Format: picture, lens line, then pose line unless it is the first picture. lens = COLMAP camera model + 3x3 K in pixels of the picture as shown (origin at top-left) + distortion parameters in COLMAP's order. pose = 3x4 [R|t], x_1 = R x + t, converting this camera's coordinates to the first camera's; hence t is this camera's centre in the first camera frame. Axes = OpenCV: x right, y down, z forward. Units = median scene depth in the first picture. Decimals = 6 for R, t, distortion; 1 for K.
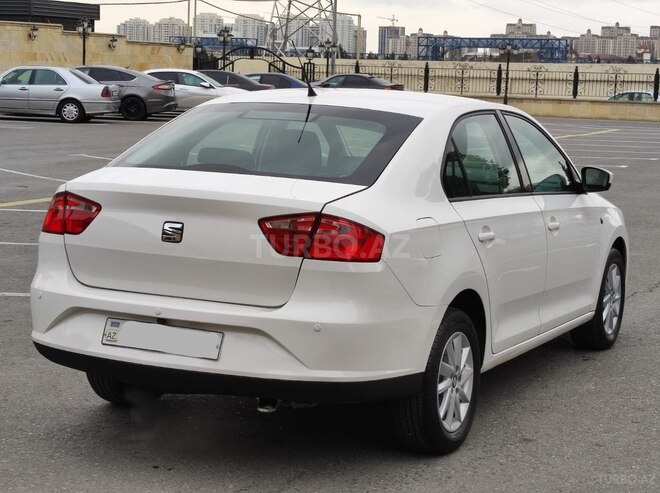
lens RADIAL K [[1569.8, 0, 330.0], [0, 1569.8, 246.5], [0, 0, 1]] dist [-0.011510, -0.187156]
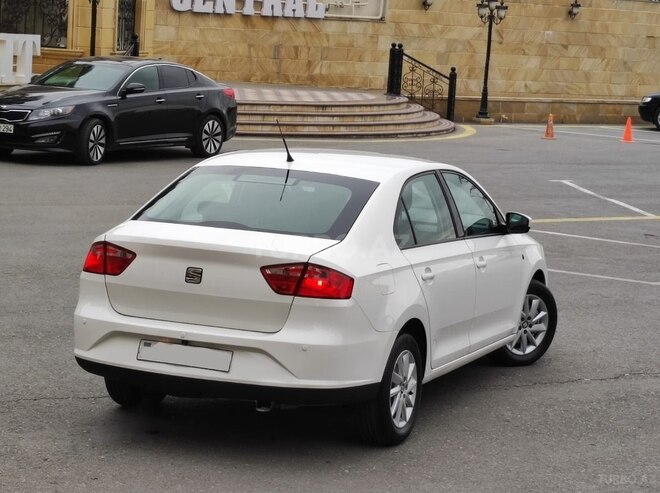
lens RADIAL K [[1976.6, 0, 330.0], [0, 1976.6, 246.5], [0, 0, 1]] dist [-0.025675, -0.501731]
pose [[0.998223, 0.007858, 0.059063, -0.079612], [-0.008123, 0.999958, 0.004250, -0.039188], [-0.059027, -0.004722, 0.998245, -0.634722]]
